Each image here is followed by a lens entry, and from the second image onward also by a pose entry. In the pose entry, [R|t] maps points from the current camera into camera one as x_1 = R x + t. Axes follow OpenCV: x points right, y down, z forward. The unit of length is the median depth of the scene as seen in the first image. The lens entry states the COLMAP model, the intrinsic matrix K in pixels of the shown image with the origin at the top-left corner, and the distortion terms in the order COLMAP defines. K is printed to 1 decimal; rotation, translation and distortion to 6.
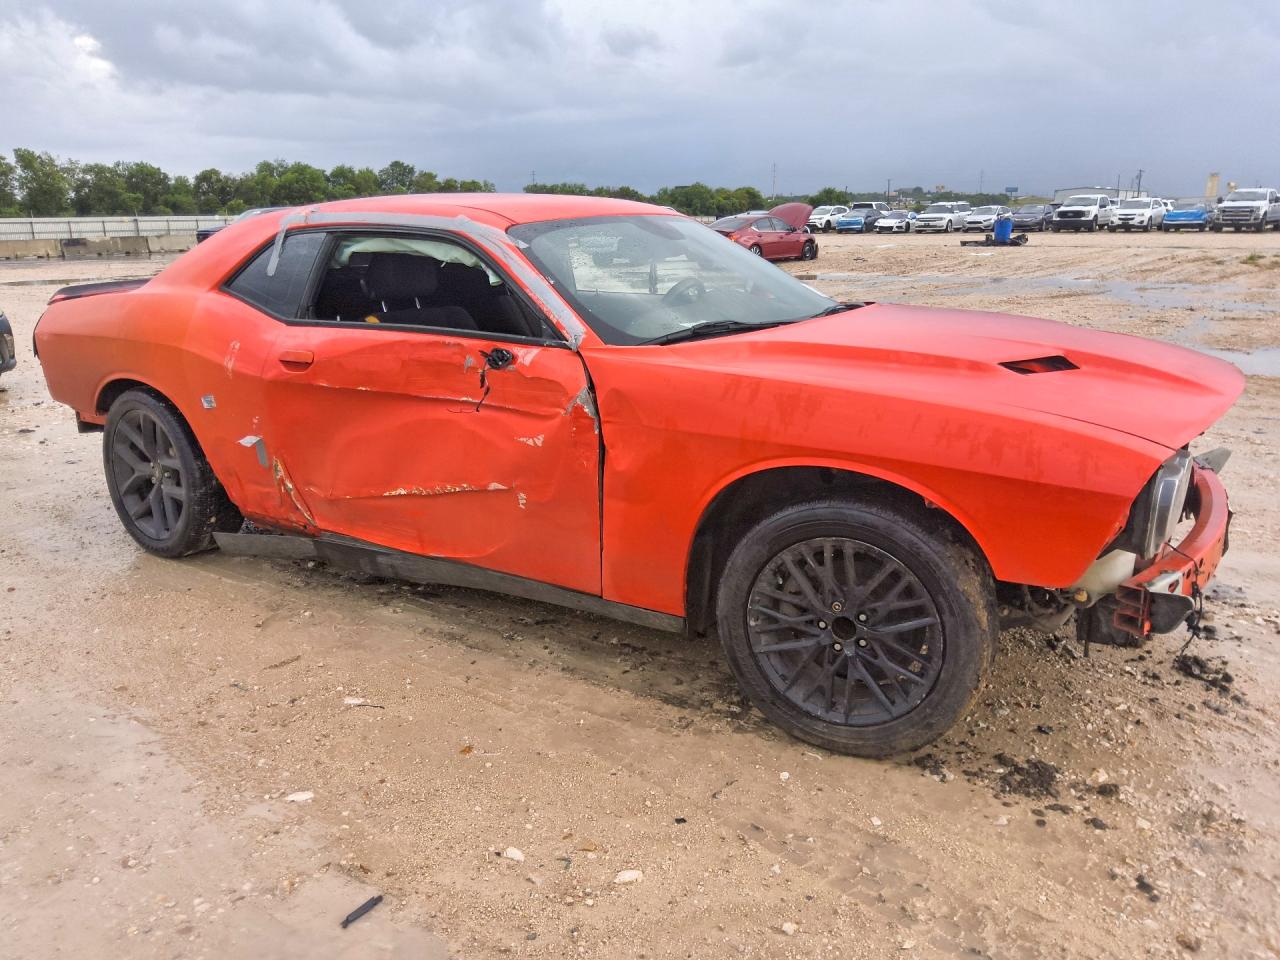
lens RADIAL K [[1024.6, 0, 640.0], [0, 1024.6, 480.0], [0, 0, 1]] dist [0.004639, 0.003834]
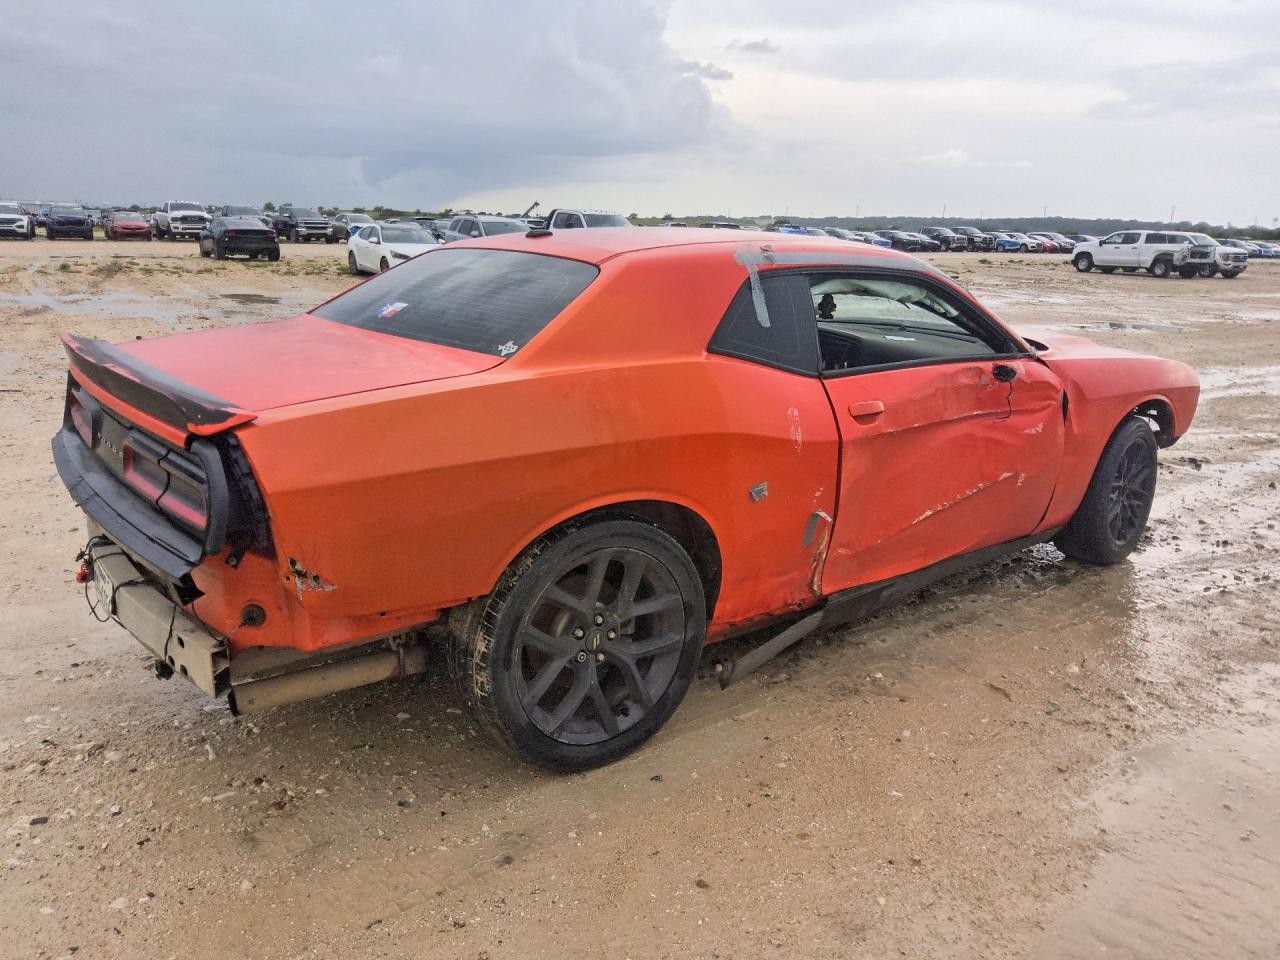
lens RADIAL K [[1024.6, 0, 640.0], [0, 1024.6, 480.0], [0, 0, 1]] dist [0.004639, 0.003834]
pose [[0.299922, -0.213275, 0.929817, -1.414296], [0.213449, 0.964980, 0.152490, -0.269711], [-0.929777, 0.152734, 0.334942, 0.984763]]
